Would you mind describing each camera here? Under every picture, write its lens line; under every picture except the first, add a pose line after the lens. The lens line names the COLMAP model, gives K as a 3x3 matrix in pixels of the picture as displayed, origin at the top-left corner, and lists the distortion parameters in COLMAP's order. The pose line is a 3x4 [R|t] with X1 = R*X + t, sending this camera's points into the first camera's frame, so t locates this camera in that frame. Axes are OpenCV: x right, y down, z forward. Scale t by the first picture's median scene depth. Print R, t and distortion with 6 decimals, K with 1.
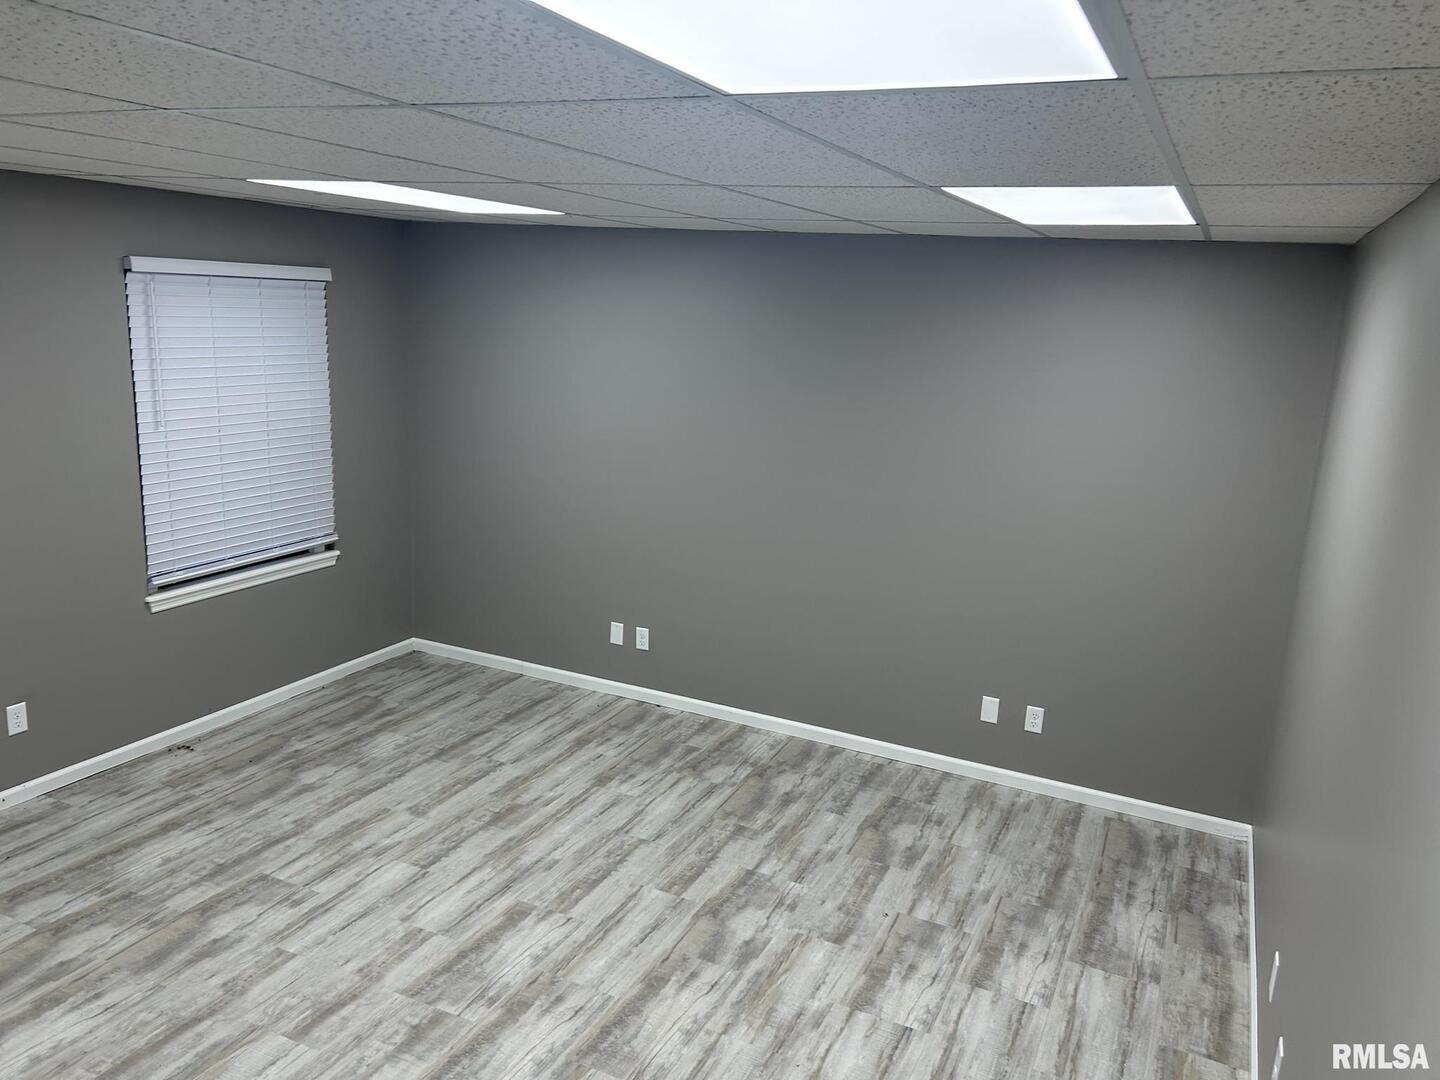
lens RADIAL K [[1084.1, 0, 731.6], [0, 1084.1, 545.2], [0, 0, 1]] dist [0.048472, -0.043446]
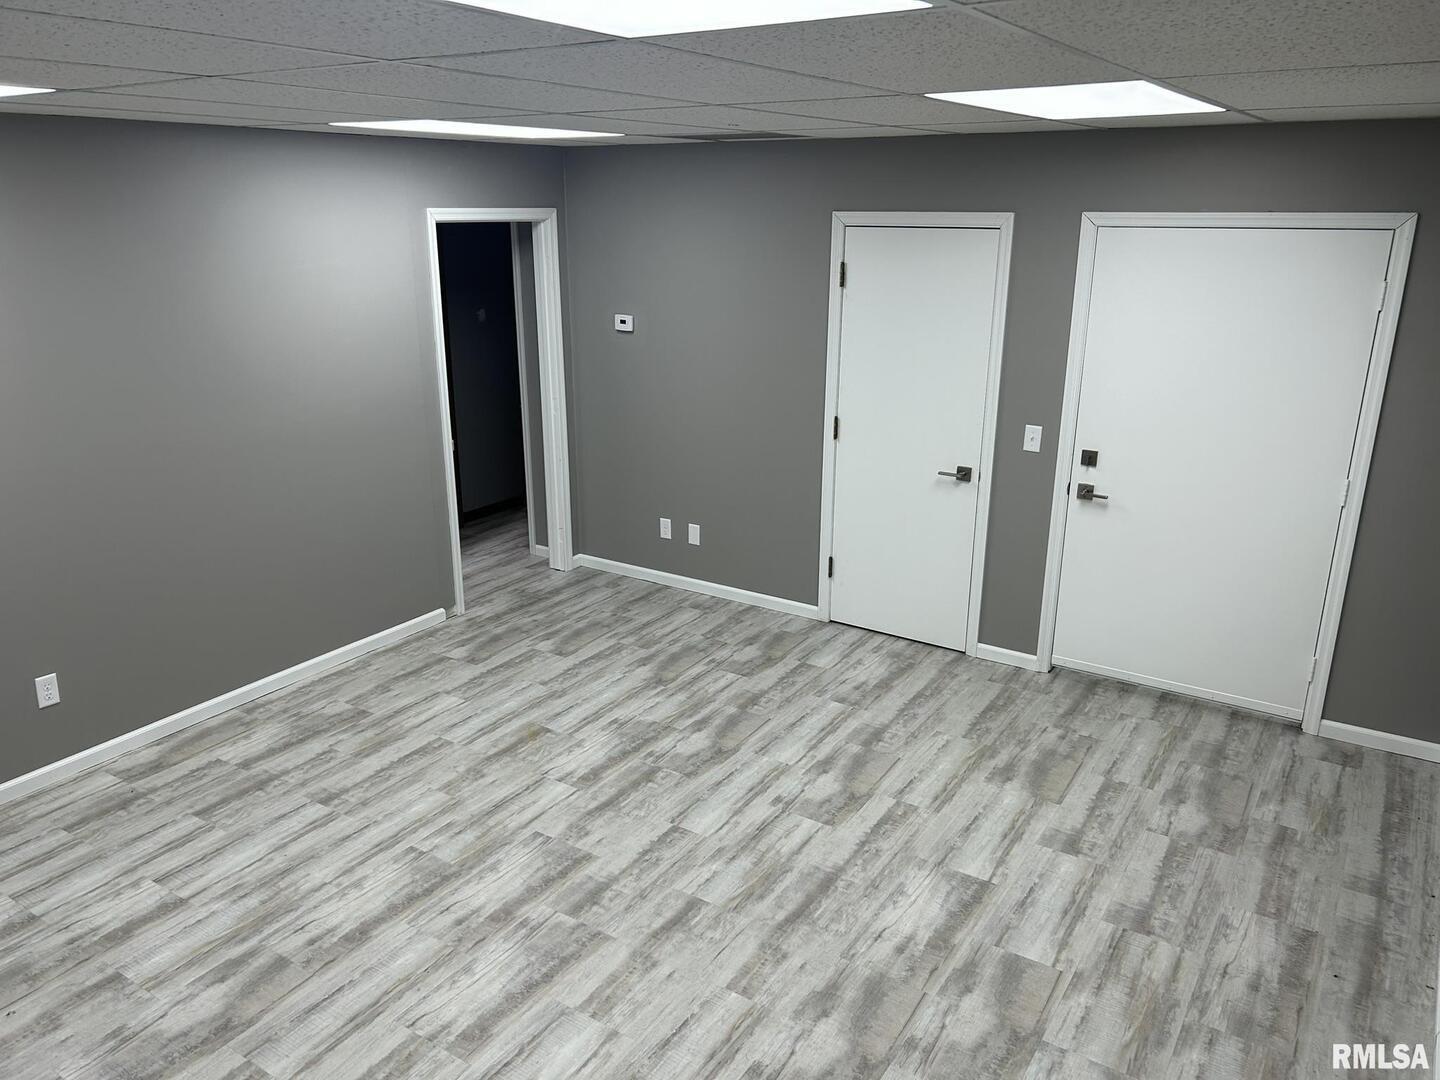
lens RADIAL K [[1084.1, 0, 731.6], [0, 1084.1, 545.2], [0, 0, 1]] dist [0.048472, -0.043446]
pose [[-0.990152, -0.088402, 0.108551, -0.479077], [-0.020573, 0.858867, 0.511785, -0.405750], [-0.138474, 0.504512, -0.852228, 1.621505]]
